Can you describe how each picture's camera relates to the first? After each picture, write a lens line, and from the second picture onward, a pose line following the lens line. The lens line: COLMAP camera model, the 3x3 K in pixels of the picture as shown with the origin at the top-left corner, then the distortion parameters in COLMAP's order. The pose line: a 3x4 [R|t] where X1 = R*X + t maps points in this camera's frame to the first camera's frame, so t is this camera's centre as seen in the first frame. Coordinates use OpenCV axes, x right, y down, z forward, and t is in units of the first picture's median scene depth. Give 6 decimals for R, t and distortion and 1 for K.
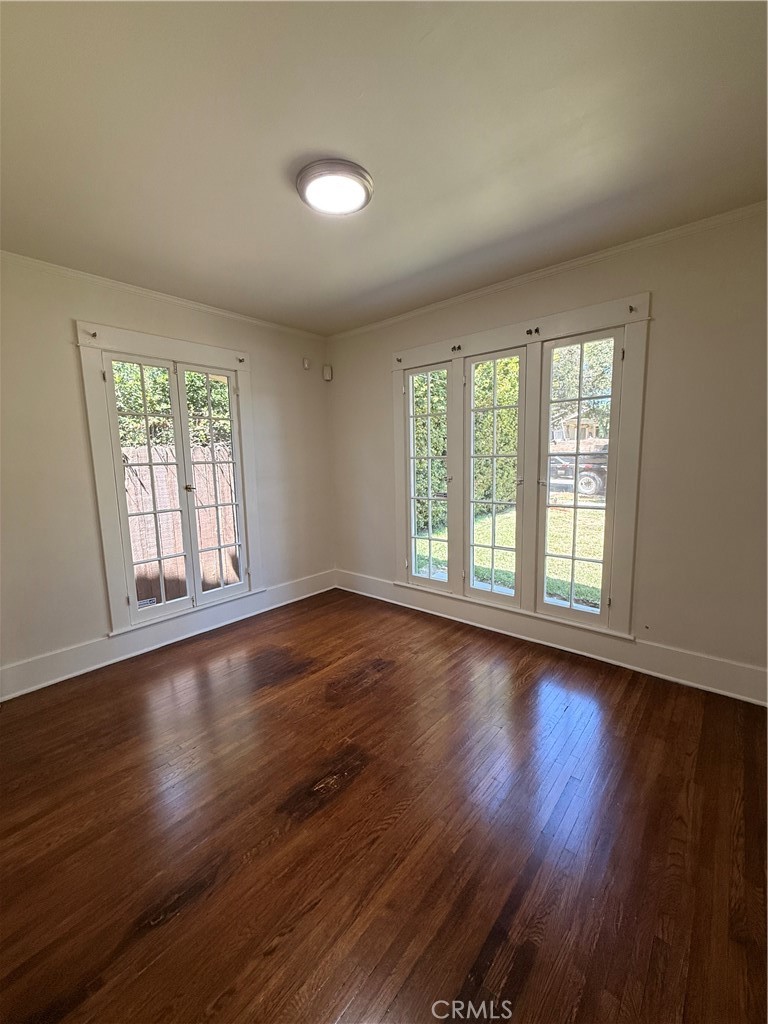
lens RADIAL K [[409.2, 0, 383.2], [0, 409.2, 510.3], [0, 0, 1]] dist [-0.003772, 0.000908]
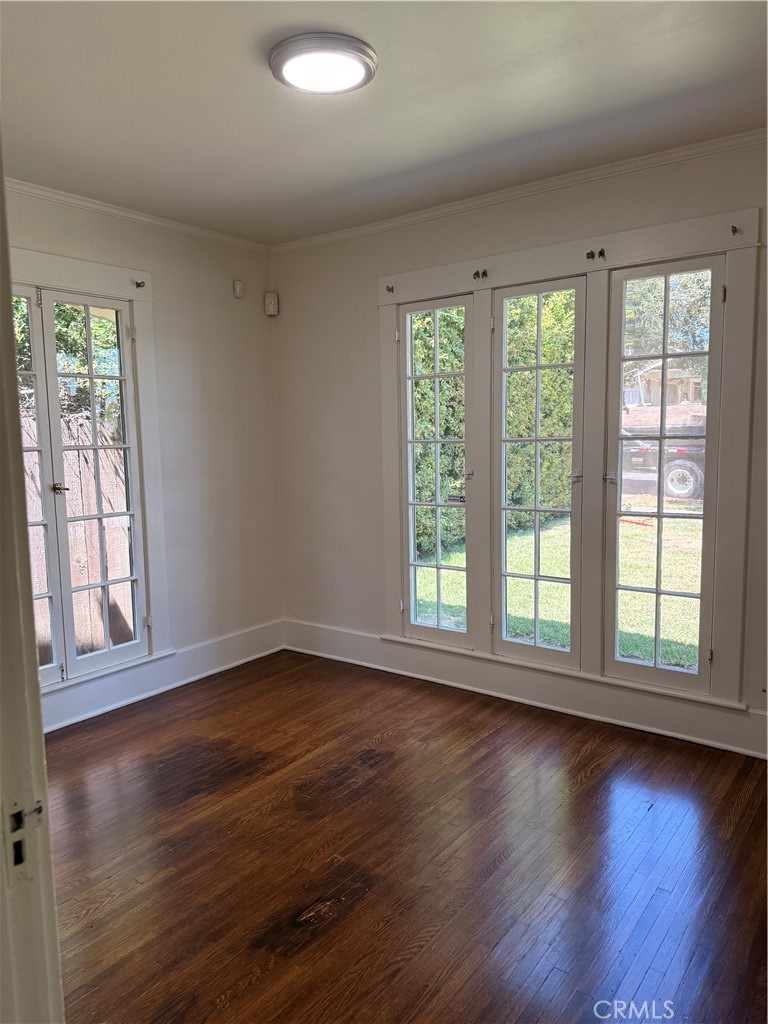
lens RADIAL K [[720.9, 0, 379.6], [0, 720.9, 515.7], [0, 0, 1]] dist [0.030255, -0.046153]
pose [[0.997668, -0.004900, 0.068083, -0.066458], [0.005950, 0.999866, -0.015234, 0.007466], [-0.068000, 0.015603, 0.997563, -0.147327]]
